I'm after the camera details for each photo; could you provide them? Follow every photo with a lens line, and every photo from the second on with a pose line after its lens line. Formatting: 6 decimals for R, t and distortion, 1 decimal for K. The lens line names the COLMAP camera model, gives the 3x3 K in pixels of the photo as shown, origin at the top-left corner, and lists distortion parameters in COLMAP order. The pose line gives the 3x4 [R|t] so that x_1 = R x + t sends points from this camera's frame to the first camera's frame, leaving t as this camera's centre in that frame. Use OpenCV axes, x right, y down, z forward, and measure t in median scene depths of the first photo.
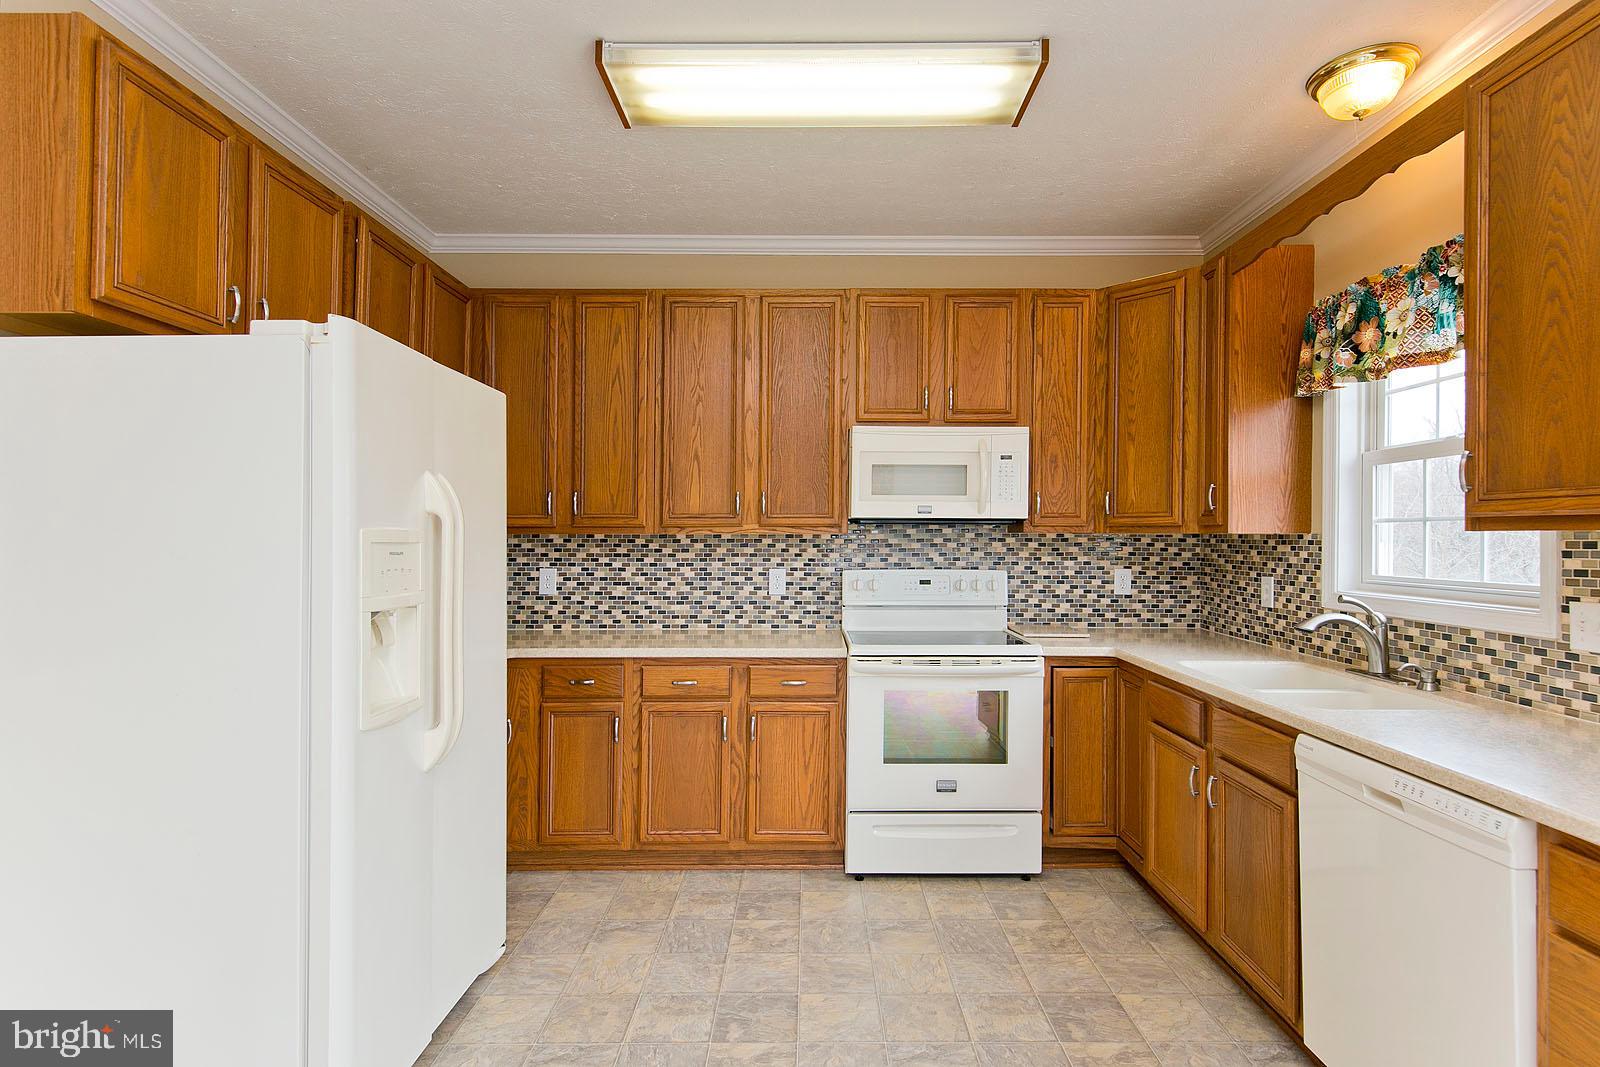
lens RADIAL K [[831.4, 0, 804.1], [0, 831.4, 516.3], [0, 0, 1]] dist [0.022730, -0.009991]
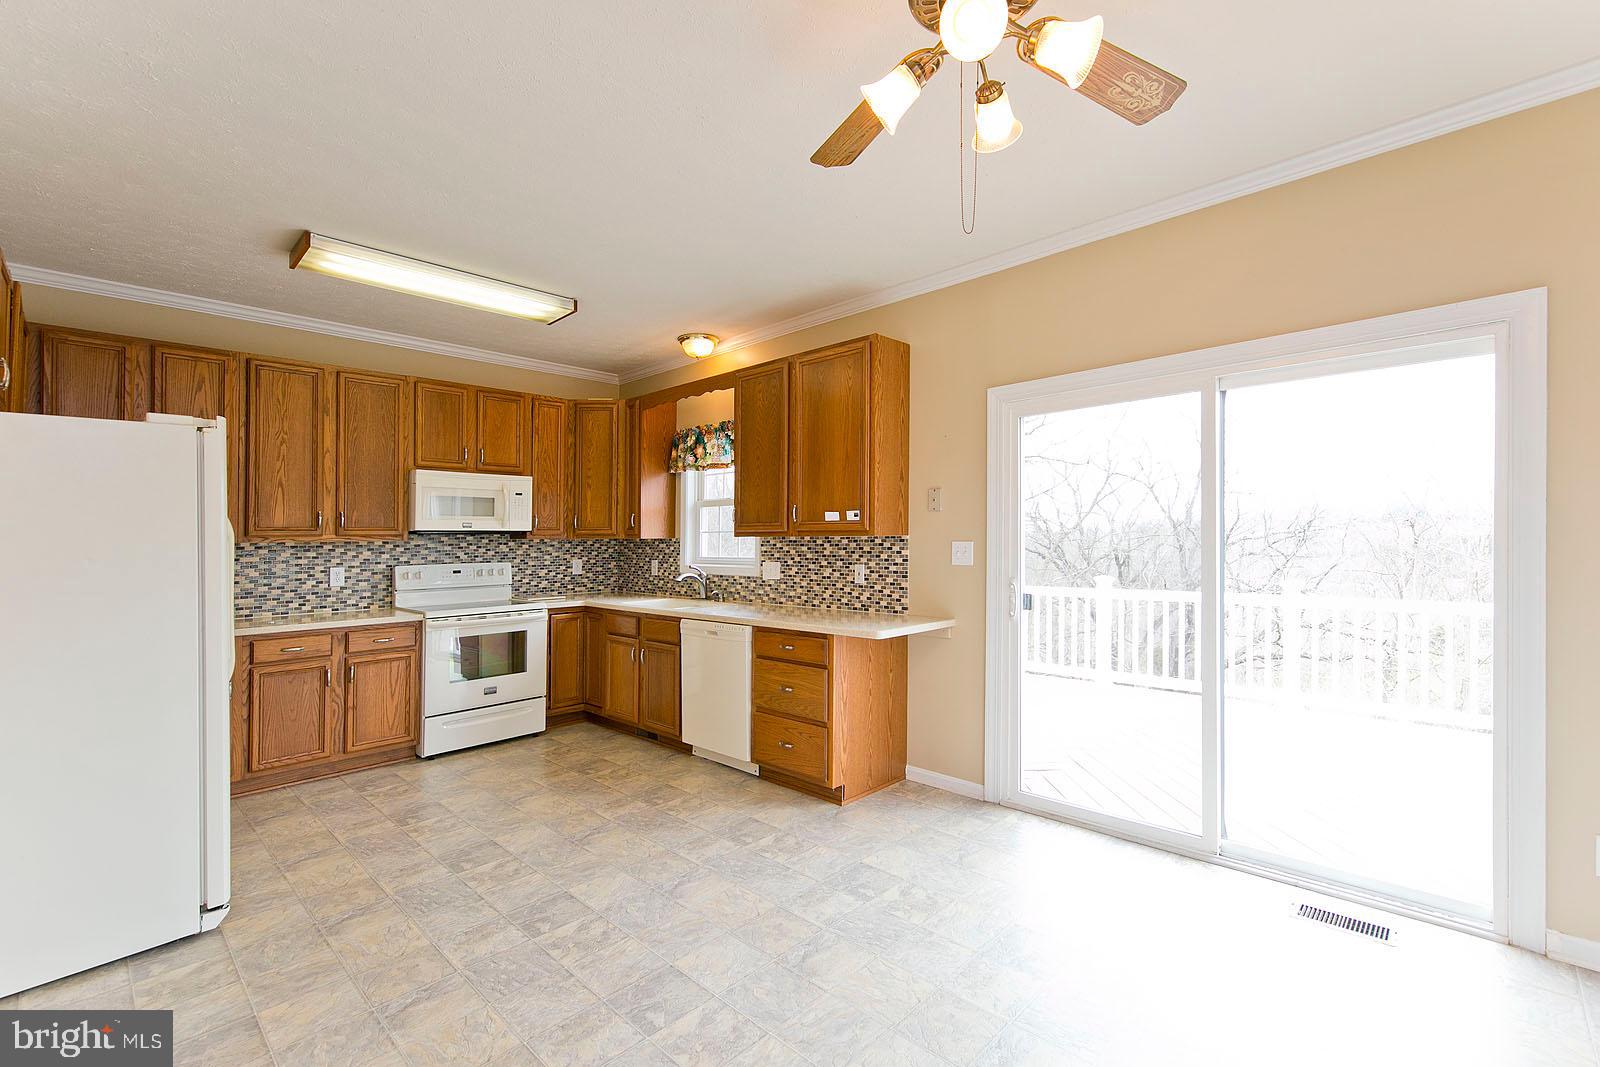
lens RADIAL K [[693.2, 0, 807.9], [0, 693.2, 536.1], [0, 0, 1]] dist [0.003637, 0.000045]
pose [[0.706933, -0.006715, 0.707249, -0.355358], [-0.006253, 0.999857, 0.015744, -0.012910], [-0.707253, -0.015552, 0.706789, -0.424625]]
